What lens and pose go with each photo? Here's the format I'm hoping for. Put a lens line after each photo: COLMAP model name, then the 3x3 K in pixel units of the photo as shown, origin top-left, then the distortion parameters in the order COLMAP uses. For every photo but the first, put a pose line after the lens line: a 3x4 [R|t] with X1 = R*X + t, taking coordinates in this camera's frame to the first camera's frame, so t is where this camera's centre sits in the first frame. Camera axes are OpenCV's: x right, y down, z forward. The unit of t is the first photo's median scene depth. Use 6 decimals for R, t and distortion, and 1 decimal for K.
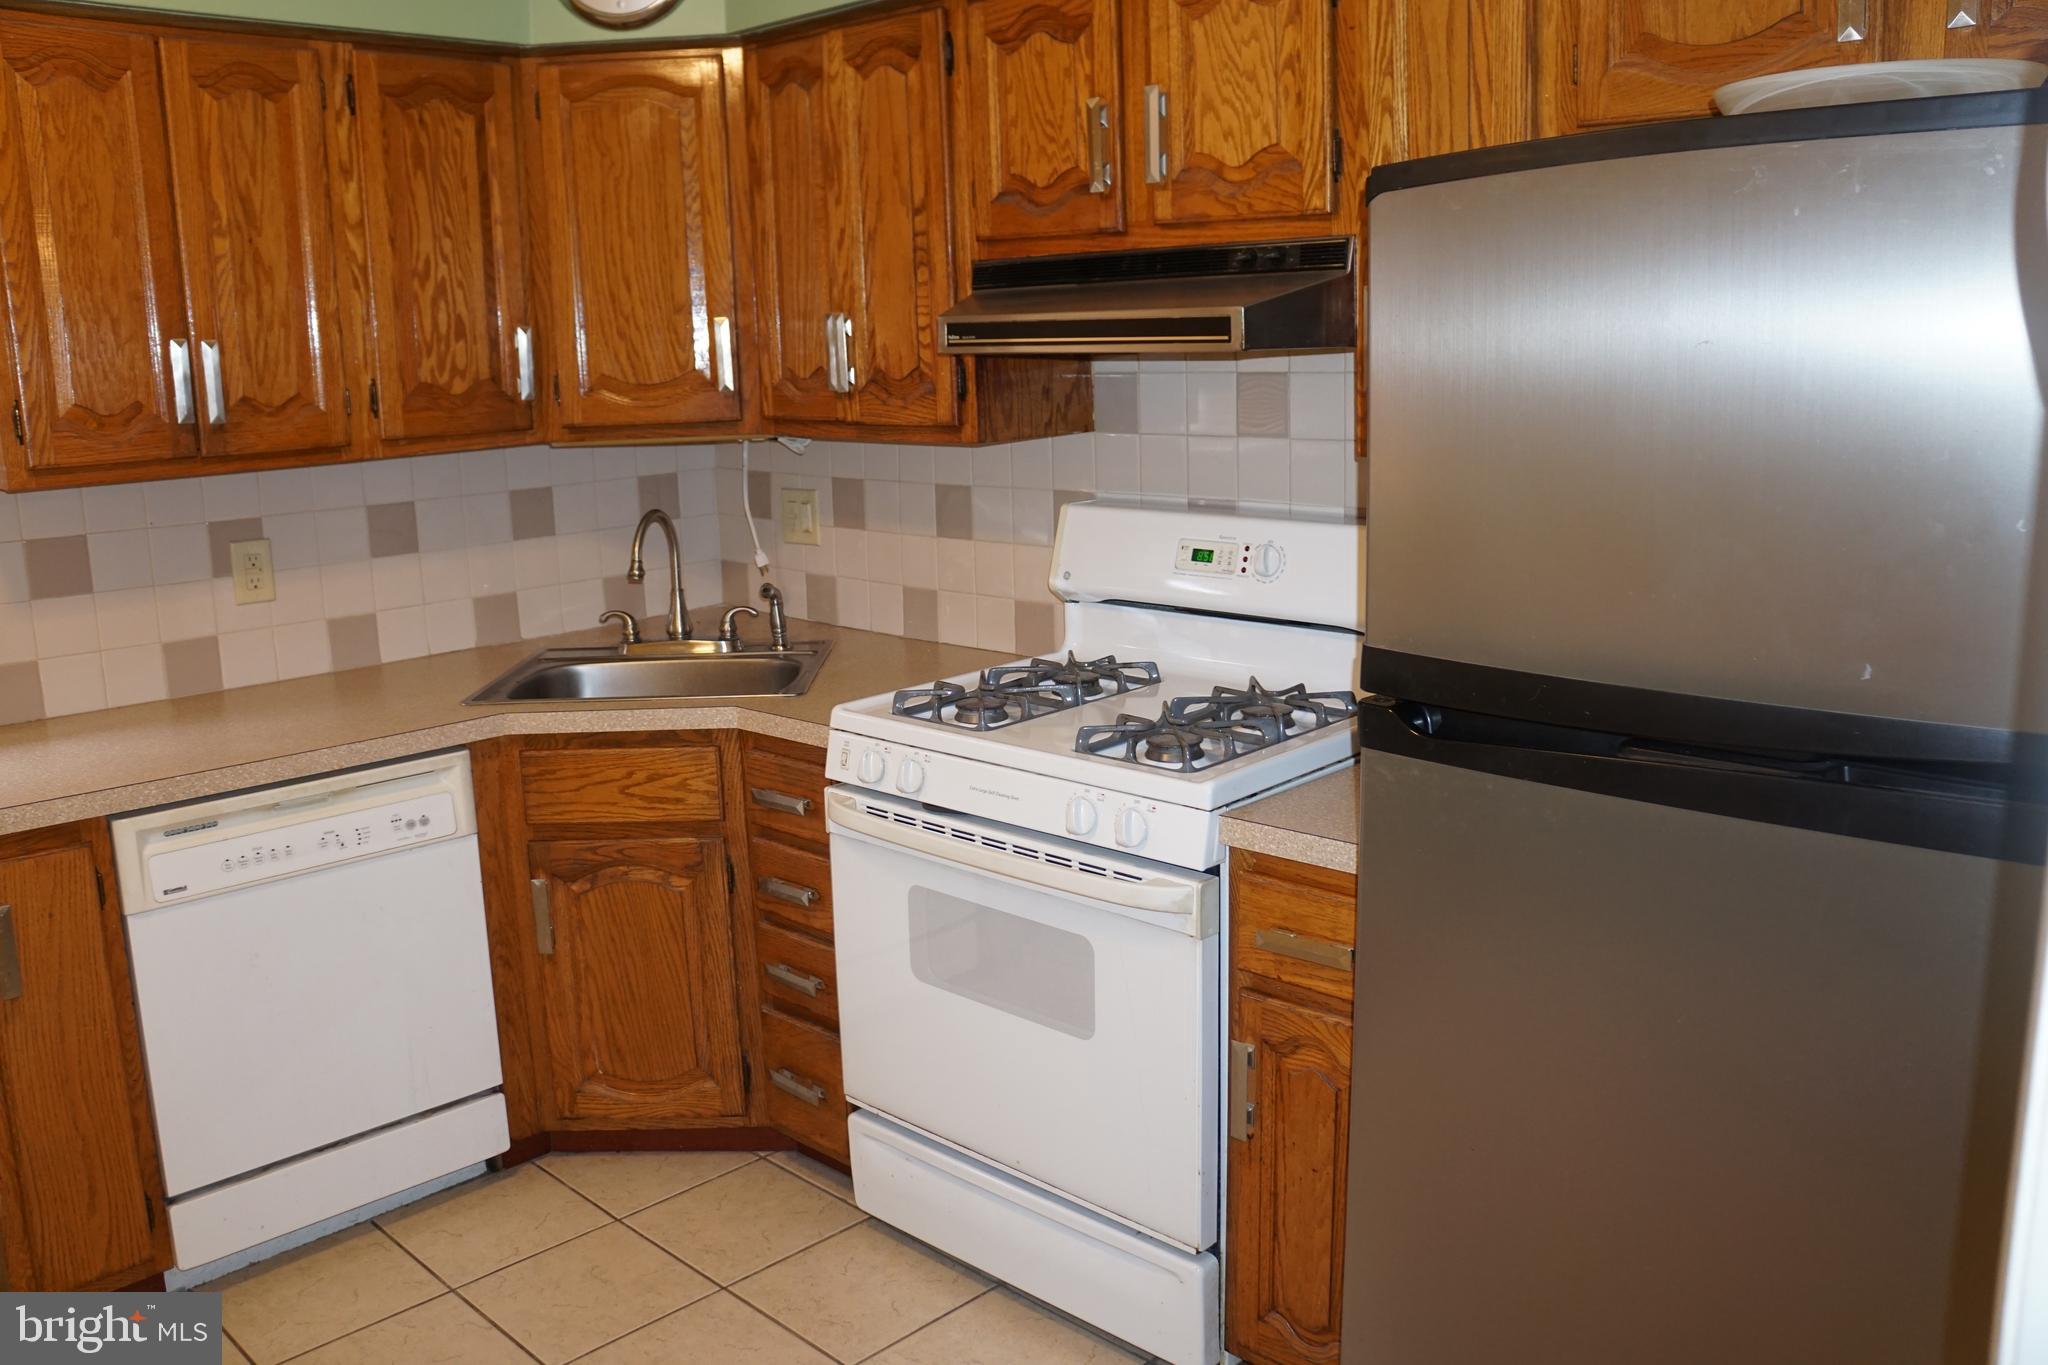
lens RADIAL K [[1611.3, 0, 1025.0], [0, 1611.3, 671.4], [0, 0, 1]] dist [-0.186503, 0.132563]
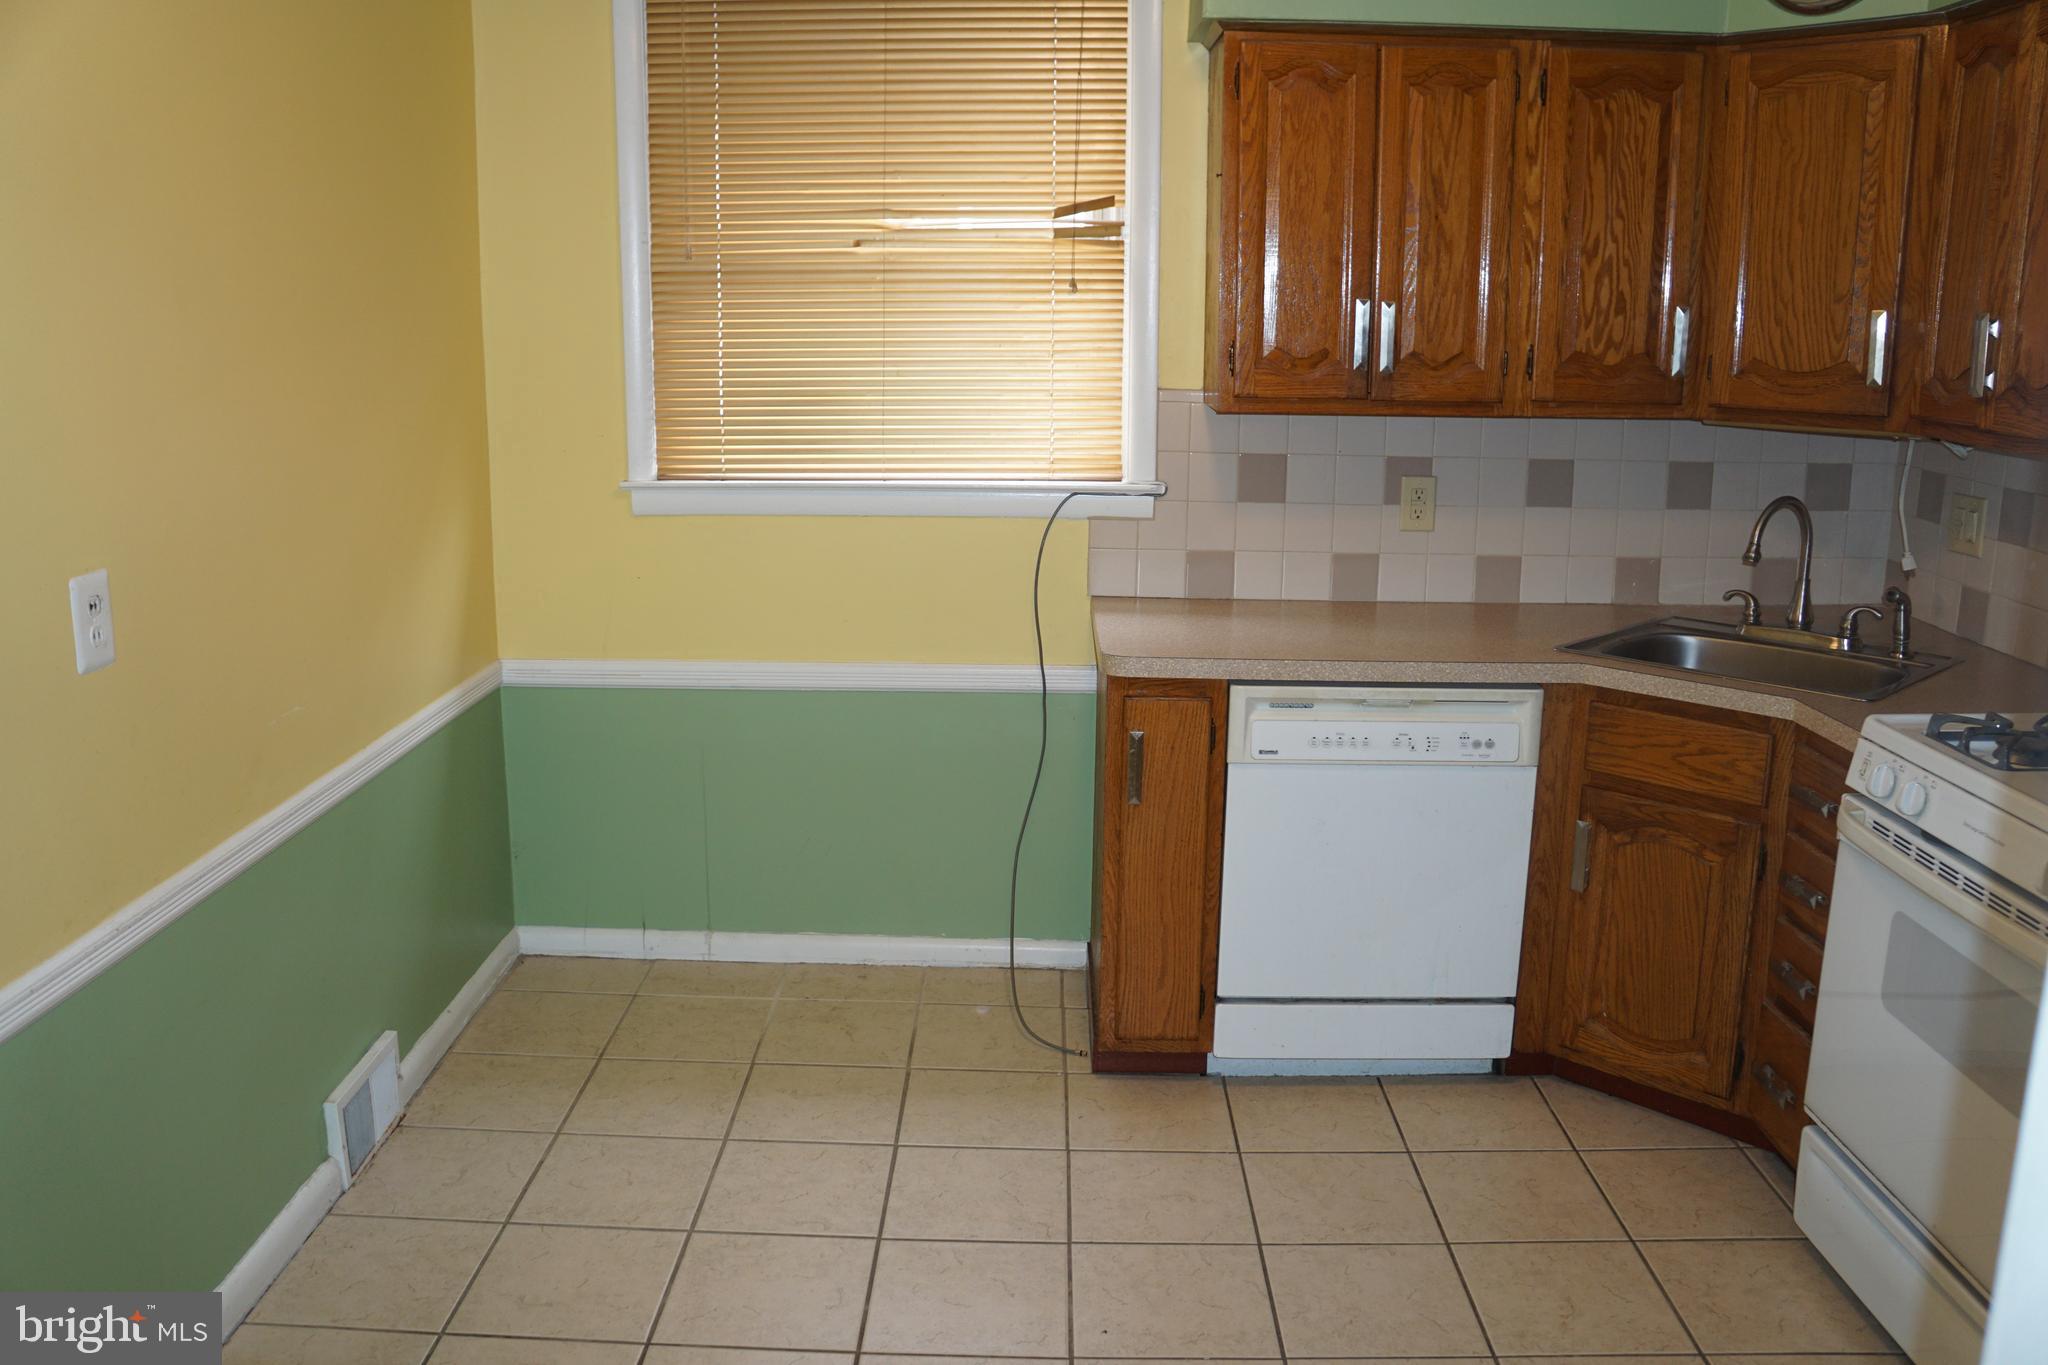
lens RADIAL K [[1611.3, 0, 1044.3], [0, 1611.3, 675.9], [0, 0, 1]] dist [-0.186503, 0.132563]
pose [[0.692290, 0.186292, -0.697158, 0.171324], [-0.166243, 0.981289, 0.097135, -0.008872], [0.702209, 0.048652, 0.710306, -0.023865]]
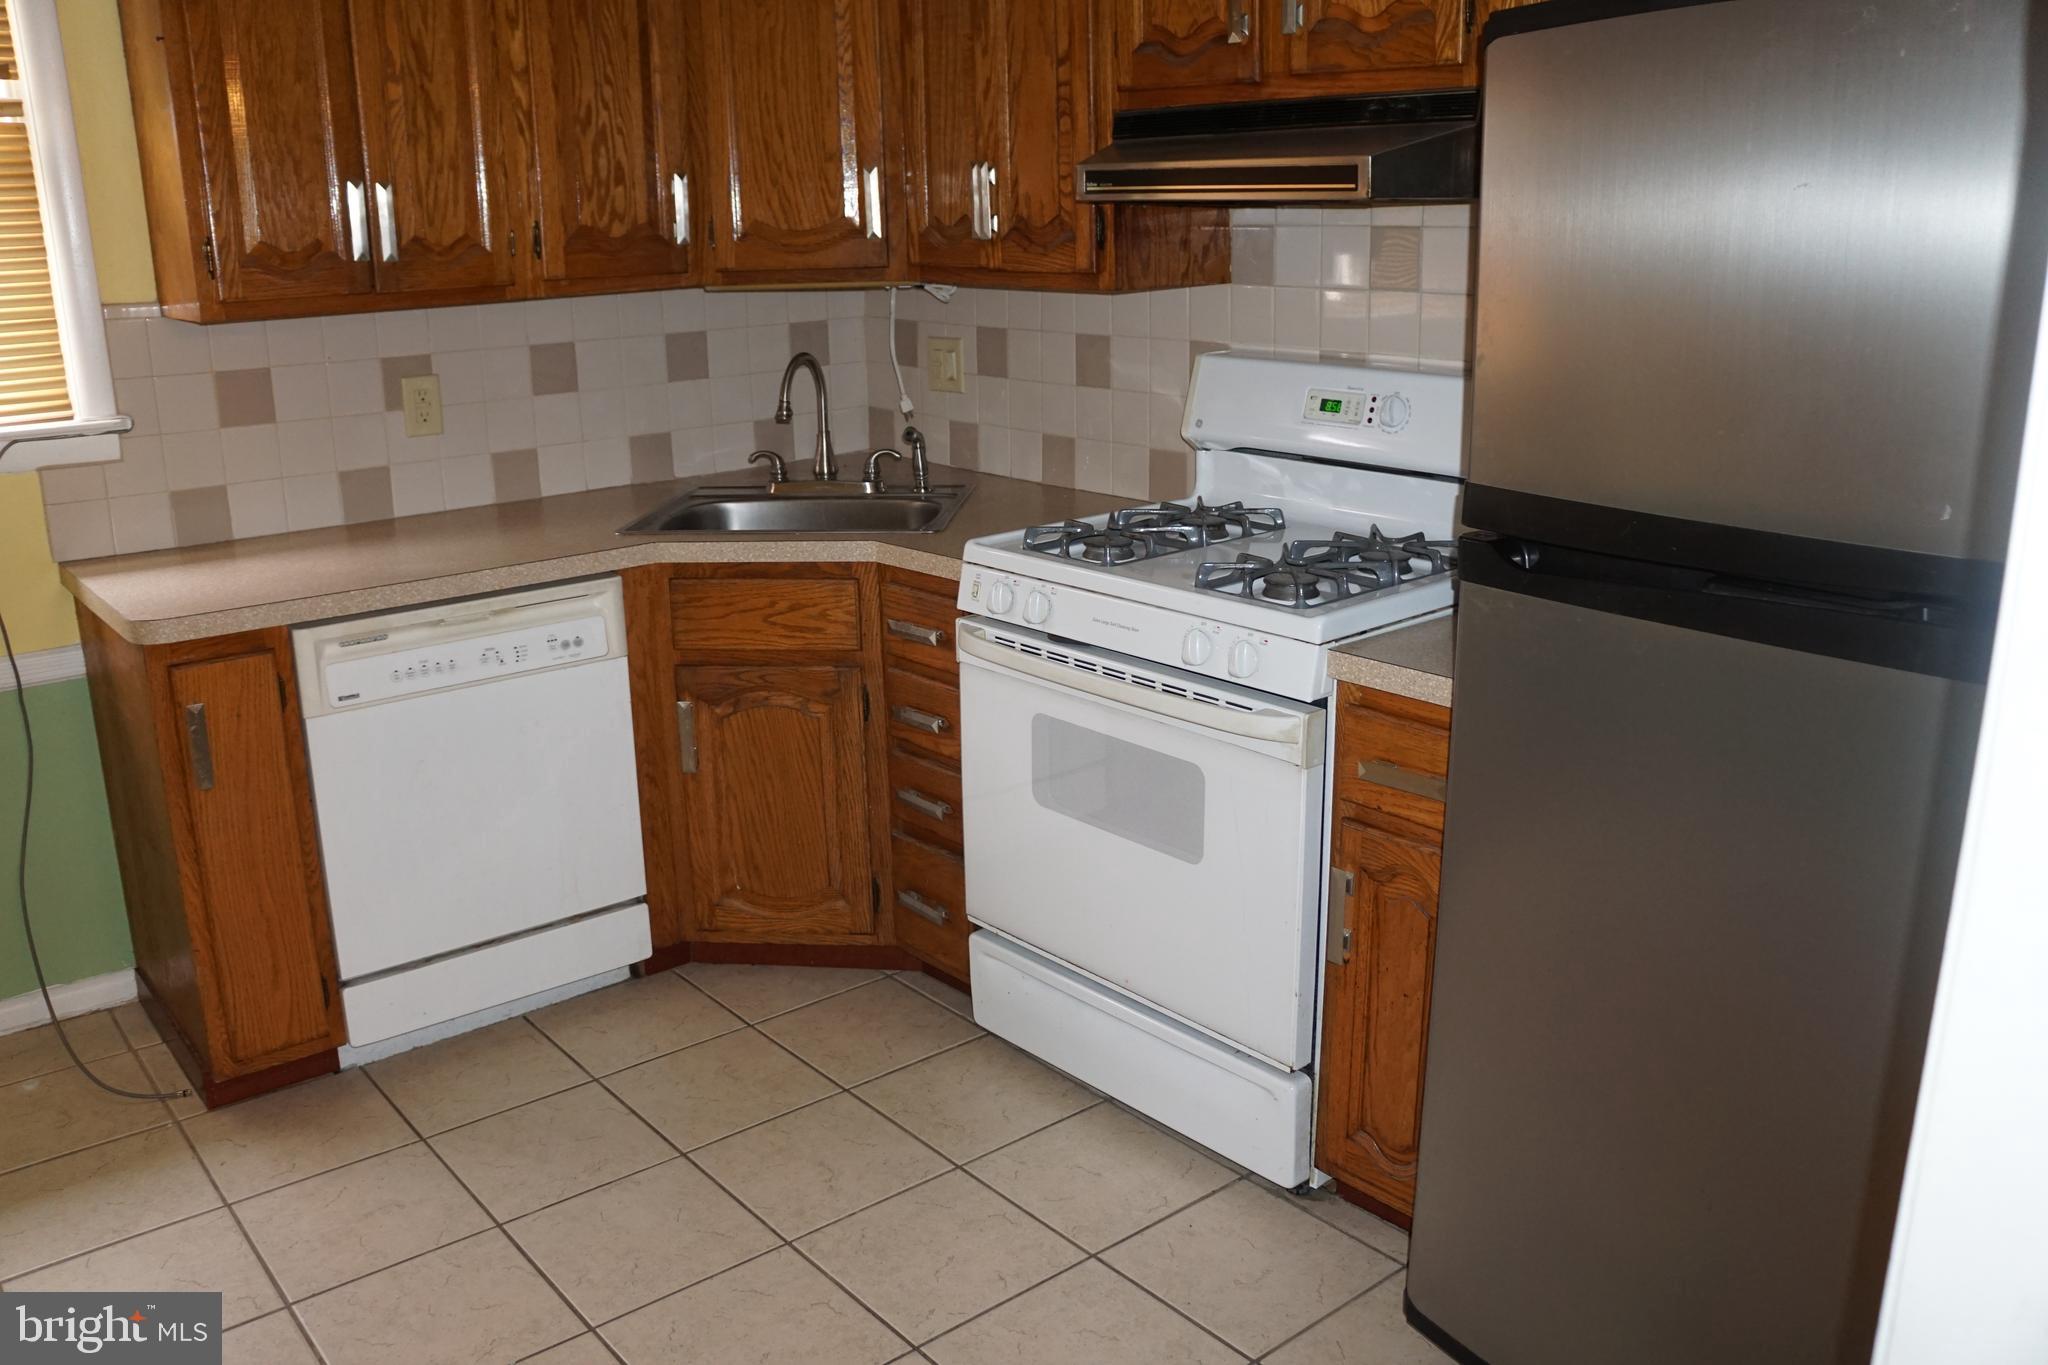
lens RADIAL K [[1611.3, 0, 1026.4], [0, 1611.3, 675.2], [0, 0, 1]] dist [-0.186503, 0.132563]
pose [[0.995062, 0.037102, -0.092065, 0.016989], [-0.029447, 0.996102, 0.083151, 0.019333], [0.094791, -0.080029, 0.992275, -0.035025]]
